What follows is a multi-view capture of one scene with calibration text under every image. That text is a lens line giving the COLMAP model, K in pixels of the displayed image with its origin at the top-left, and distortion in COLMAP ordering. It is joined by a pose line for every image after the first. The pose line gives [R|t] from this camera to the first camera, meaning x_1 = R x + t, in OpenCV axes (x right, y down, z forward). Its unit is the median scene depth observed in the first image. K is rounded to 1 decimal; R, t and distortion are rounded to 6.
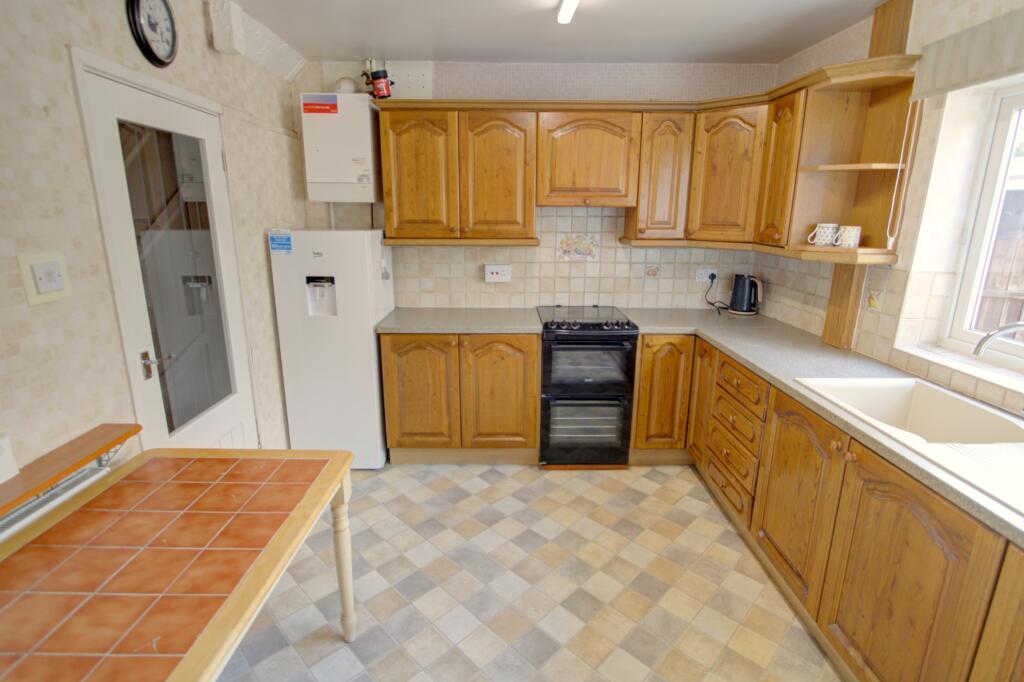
lens RADIAL K [[490.0, 0, 511.5], [0, 490.0, 339.8], [0, 0, 1]] dist [-0.014263, 0.000273]
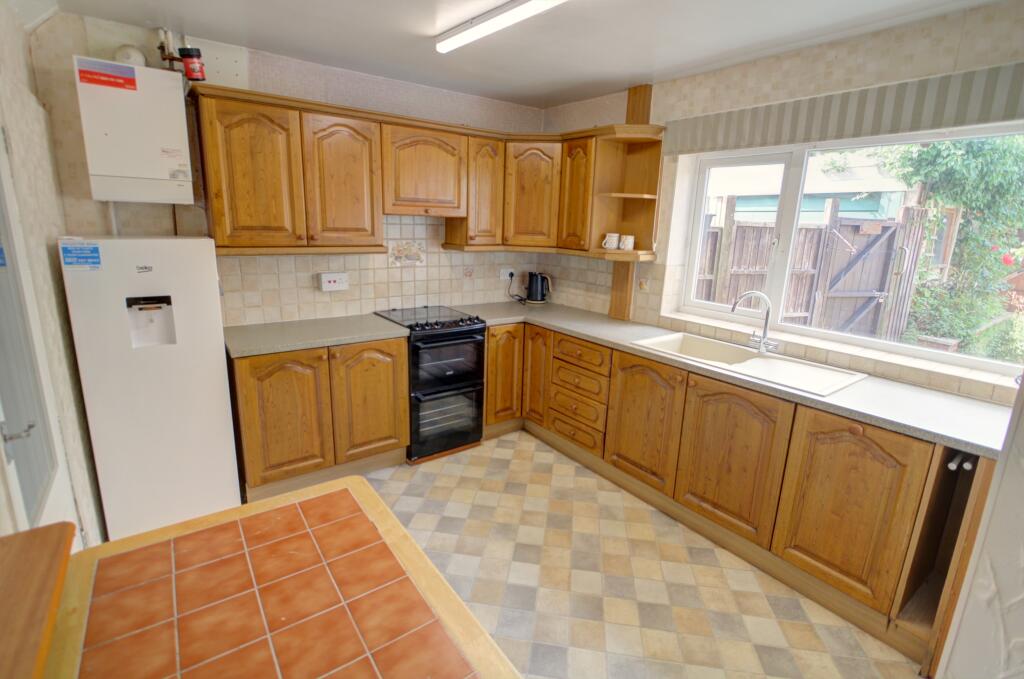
lens RADIAL K [[473.2, 0, 512.0], [0, 473.2, 339.5], [0, 0, 1]] dist [-0.015040, 0.000034]
pose [[0.807397, -0.122804, 0.577087, -0.347794], [0.122107, 0.991703, 0.040196, -0.018986], [-0.577235, 0.038012, 0.815693, 0.043862]]
